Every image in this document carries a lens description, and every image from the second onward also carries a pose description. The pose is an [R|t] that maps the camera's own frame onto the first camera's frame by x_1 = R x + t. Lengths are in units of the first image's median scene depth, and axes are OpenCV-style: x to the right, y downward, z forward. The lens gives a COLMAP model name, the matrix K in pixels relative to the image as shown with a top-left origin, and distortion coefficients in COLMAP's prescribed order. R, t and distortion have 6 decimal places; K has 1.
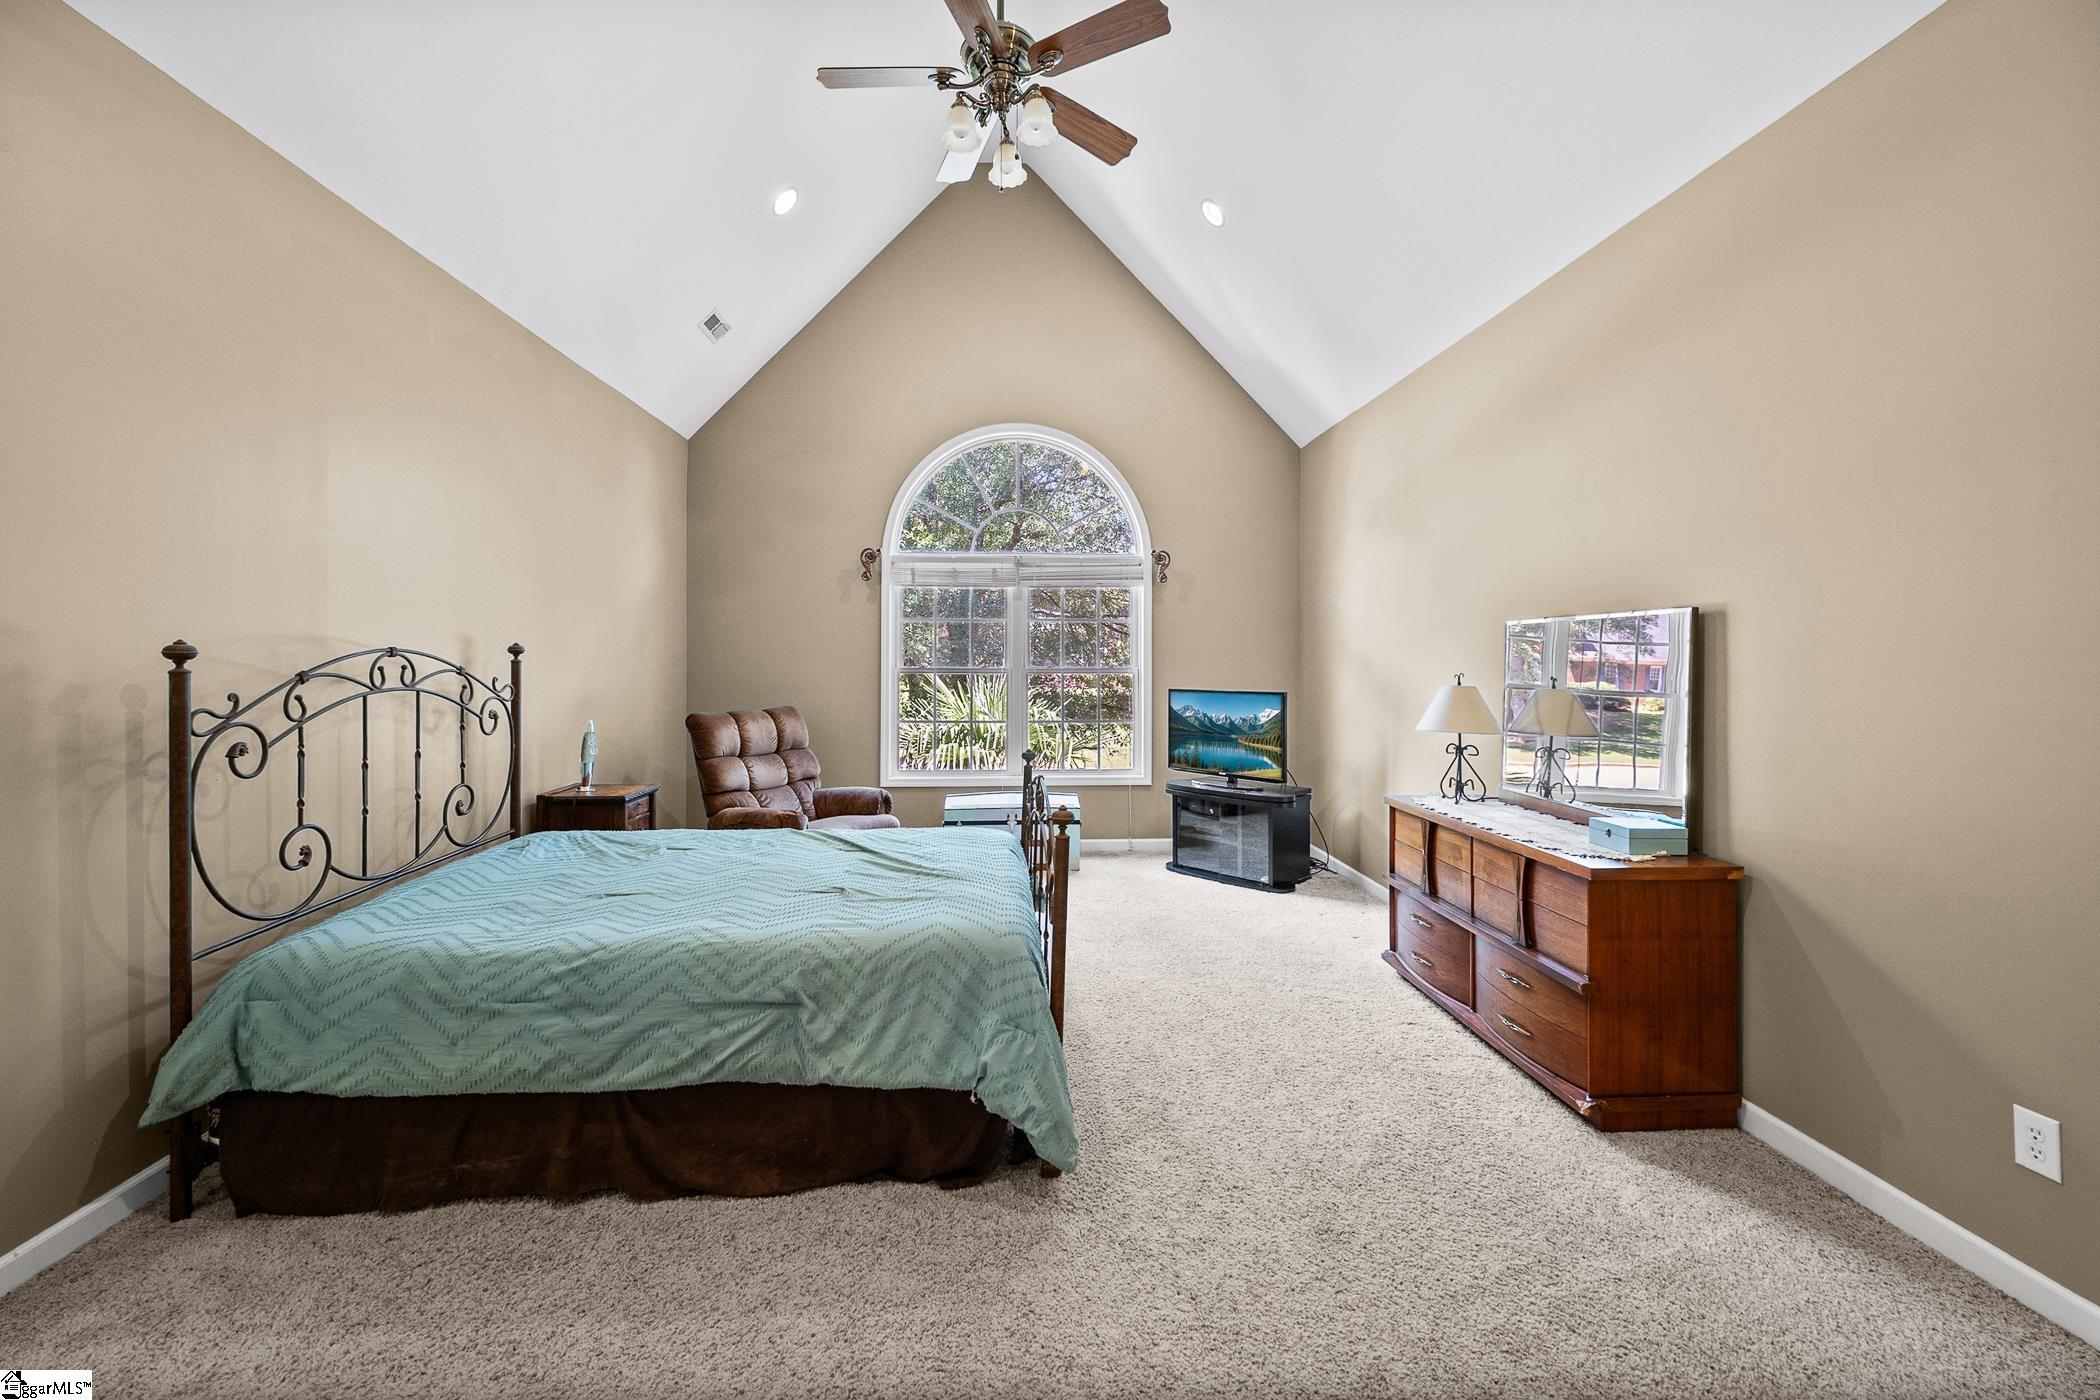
lens RADIAL K [[837.7, 0, 1059.1], [0, 837.7, 666.2], [0, 0, 1]] dist [-0.002500, 0.000374]
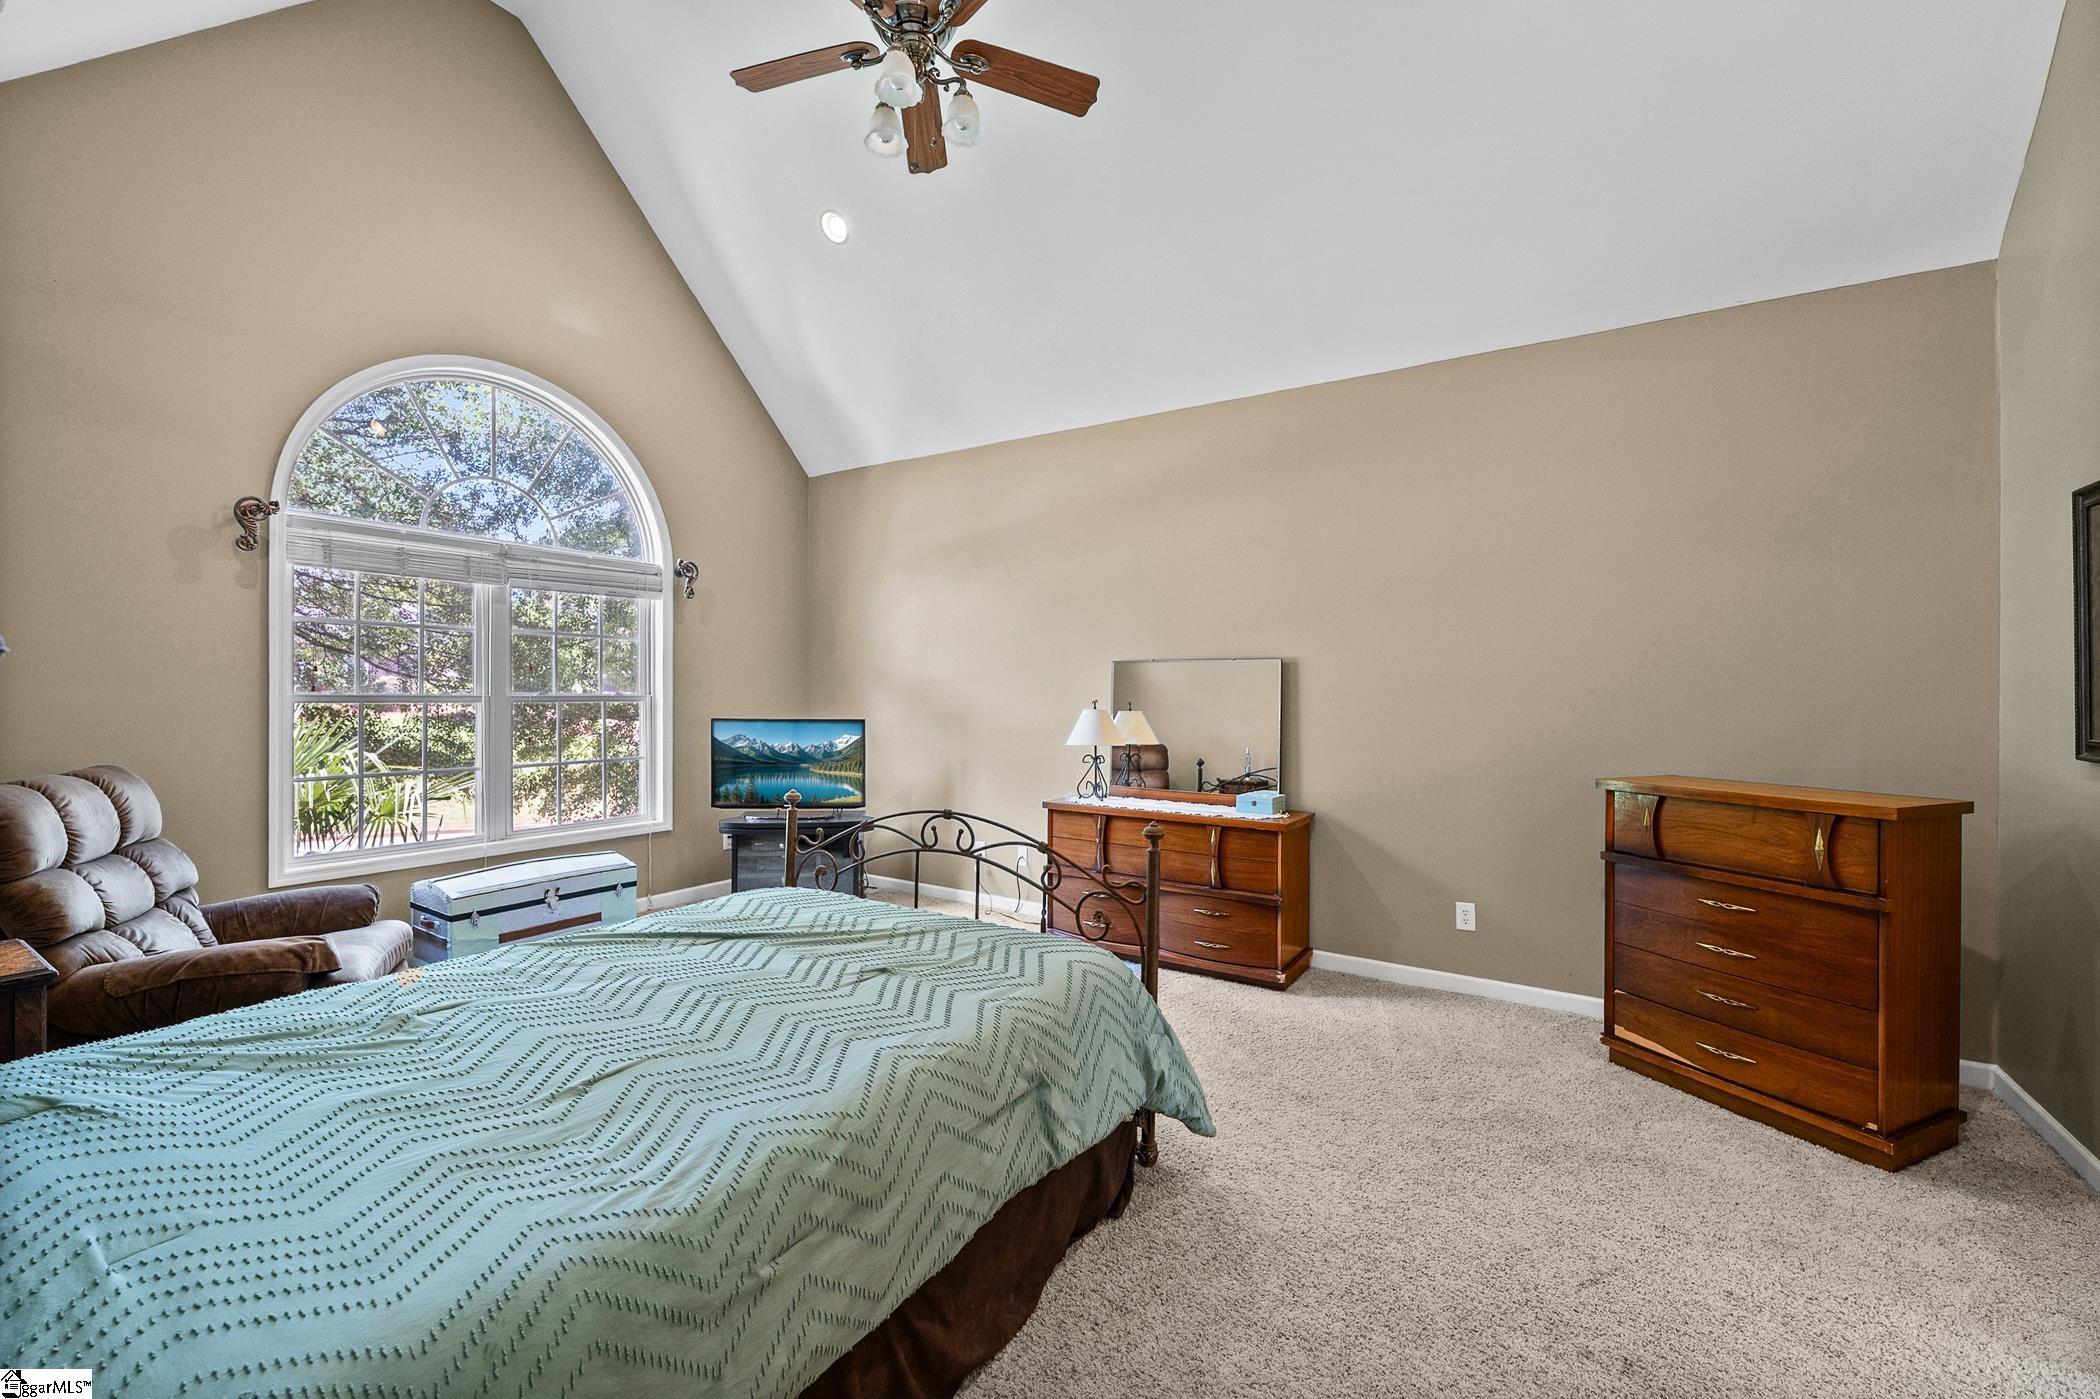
lens RADIAL K [[837.7, 0, 1055.9], [0, 837.7, 693.0], [0, 0, 1]] dist [-0.002500, 0.000374]
pose [[0.592297, 0.001701, 0.805718, -0.419920], [-0.004042, 0.999991, 0.000859, -0.002139], [-0.805709, -0.003765, 0.592299, 0.198386]]
